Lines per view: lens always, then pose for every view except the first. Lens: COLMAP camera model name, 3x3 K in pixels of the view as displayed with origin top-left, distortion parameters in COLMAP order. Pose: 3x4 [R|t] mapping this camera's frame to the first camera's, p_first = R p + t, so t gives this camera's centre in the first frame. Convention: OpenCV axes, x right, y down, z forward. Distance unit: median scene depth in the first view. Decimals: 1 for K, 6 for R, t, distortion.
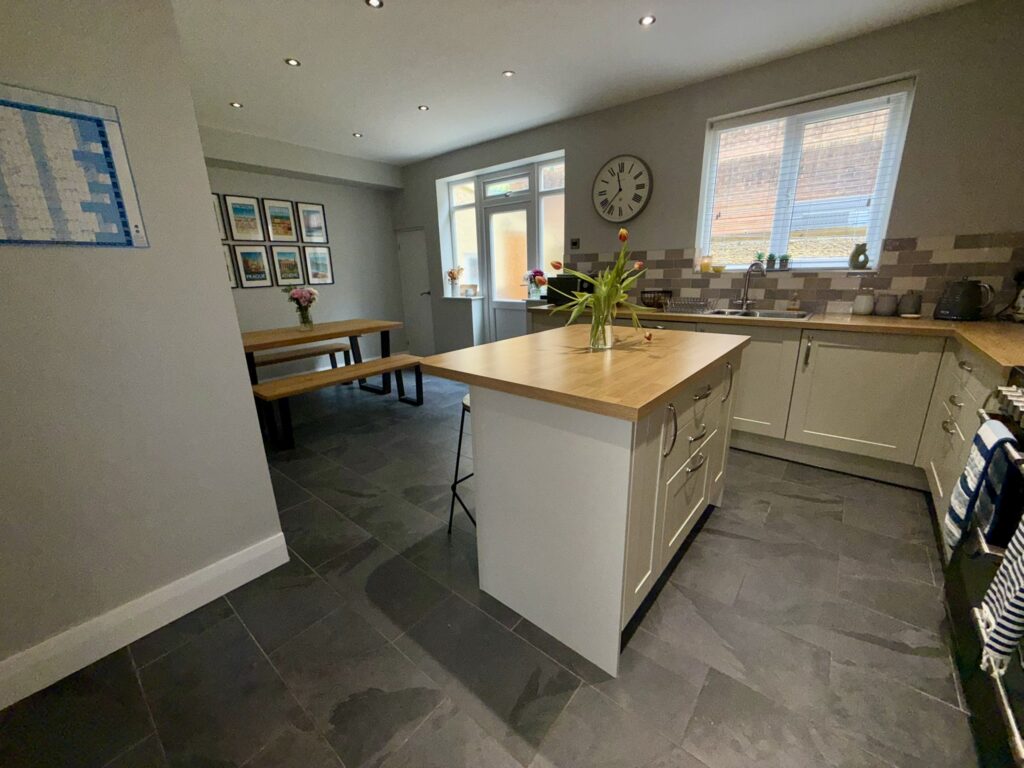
lens RADIAL K [[410.7, 0, 515.1], [0, 410.7, 383.6], [0, 0, 1]] dist [0.000339, 0.000008]
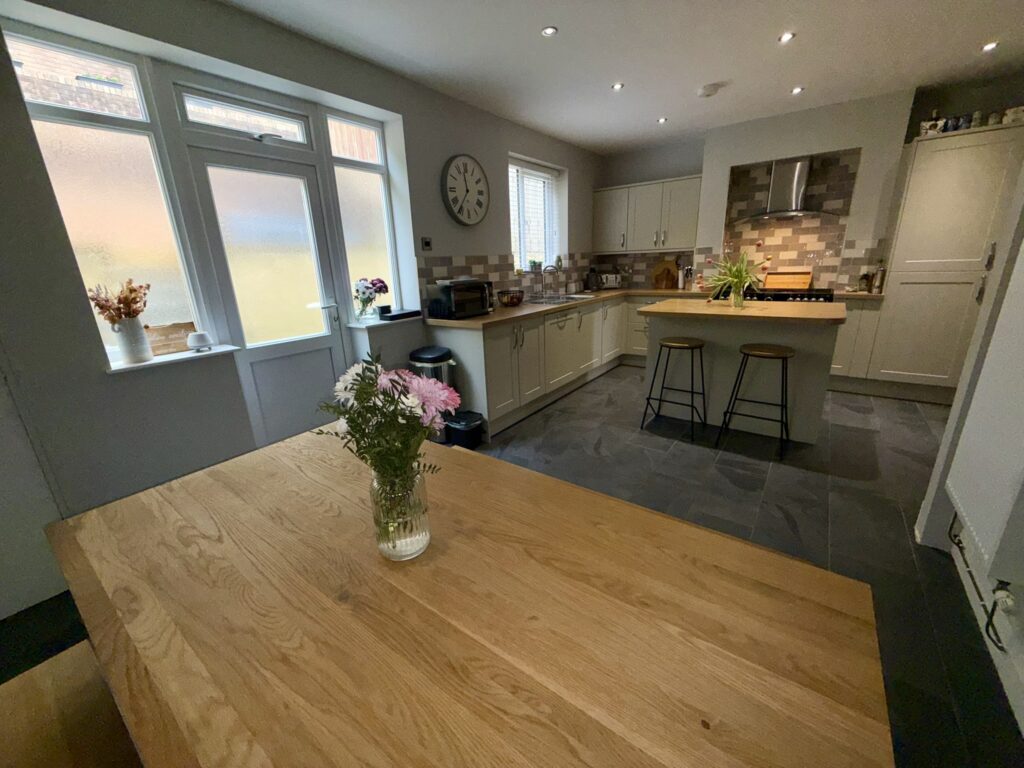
lens RADIAL K [[410.7, 0, 514.1], [0, 410.7, 383.7], [0, 0, 1]] dist [0.000339, 0.000008]
pose [[-0.053966, -0.259669, 0.964189, -0.765148], [0.310420, 0.913389, 0.263362, -0.271776], [-0.949066, 0.313516, 0.031315, 0.977747]]
